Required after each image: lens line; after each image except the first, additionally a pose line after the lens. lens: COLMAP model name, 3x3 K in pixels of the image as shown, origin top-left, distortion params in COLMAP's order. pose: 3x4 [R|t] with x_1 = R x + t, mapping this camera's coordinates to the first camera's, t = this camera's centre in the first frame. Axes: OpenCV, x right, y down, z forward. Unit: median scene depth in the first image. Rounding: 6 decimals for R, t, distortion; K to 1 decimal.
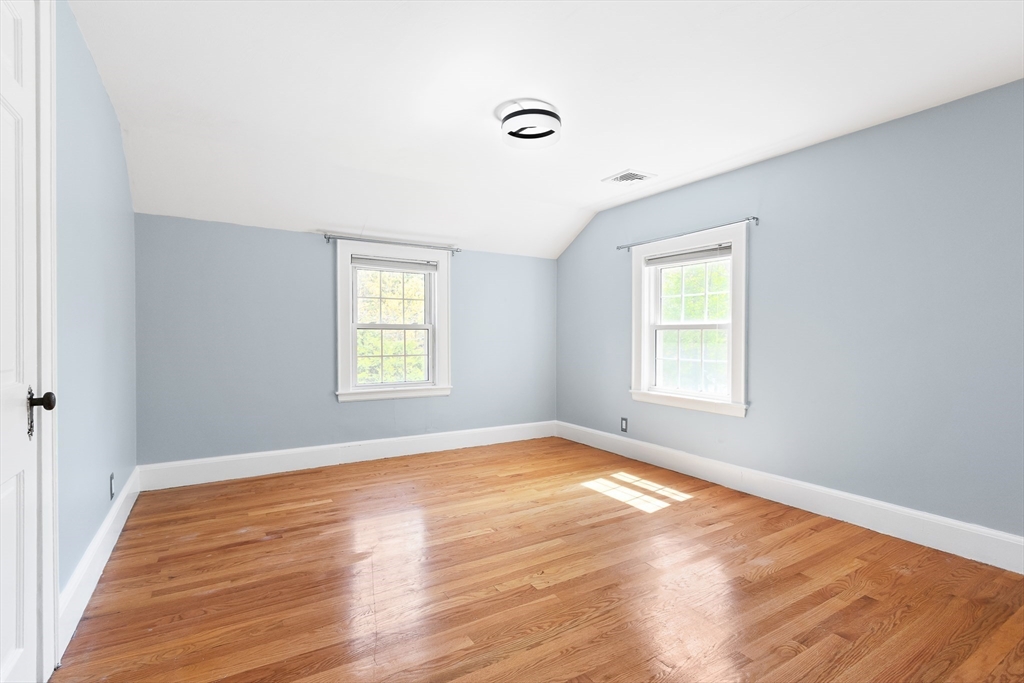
lens RADIAL K [[477.0, 0, 504.9], [0, 477.0, 341.5], [0, 0, 1]] dist [0.008460, -0.001915]
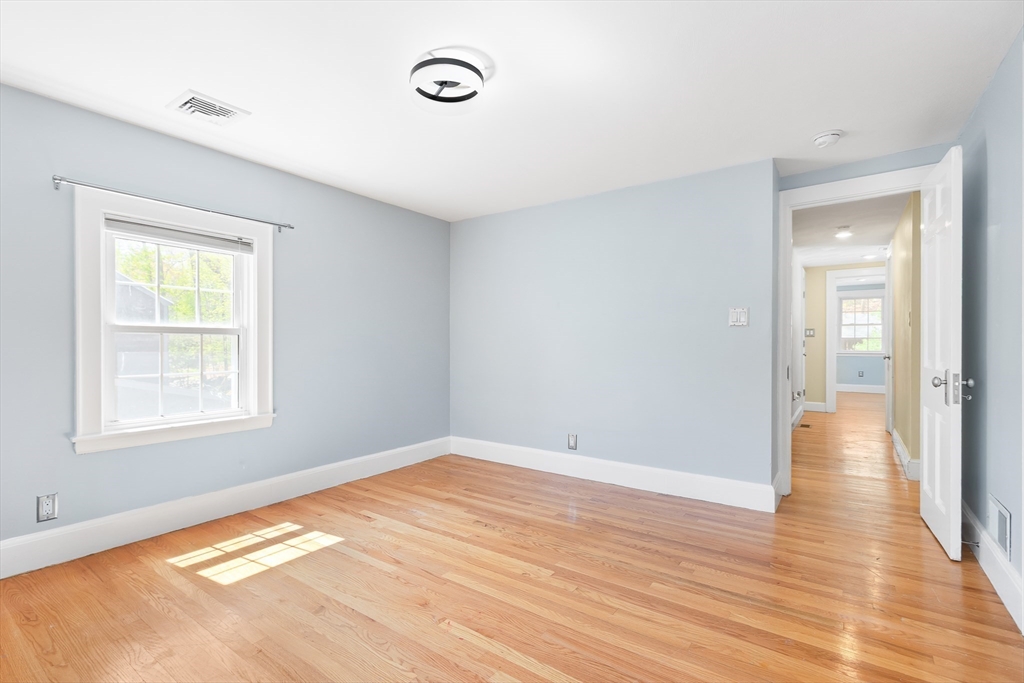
lens RADIAL K [[474.3, 0, 482.8], [0, 474.3, 342.4], [0, 0, 1]] dist [0.009298, 0.001302]
pose [[-0.358585, -0.002845, 0.933493, -0.554604], [0.008803, 0.999941, 0.006429, -0.013897], [-0.933456, 0.010523, -0.358539, 0.952734]]
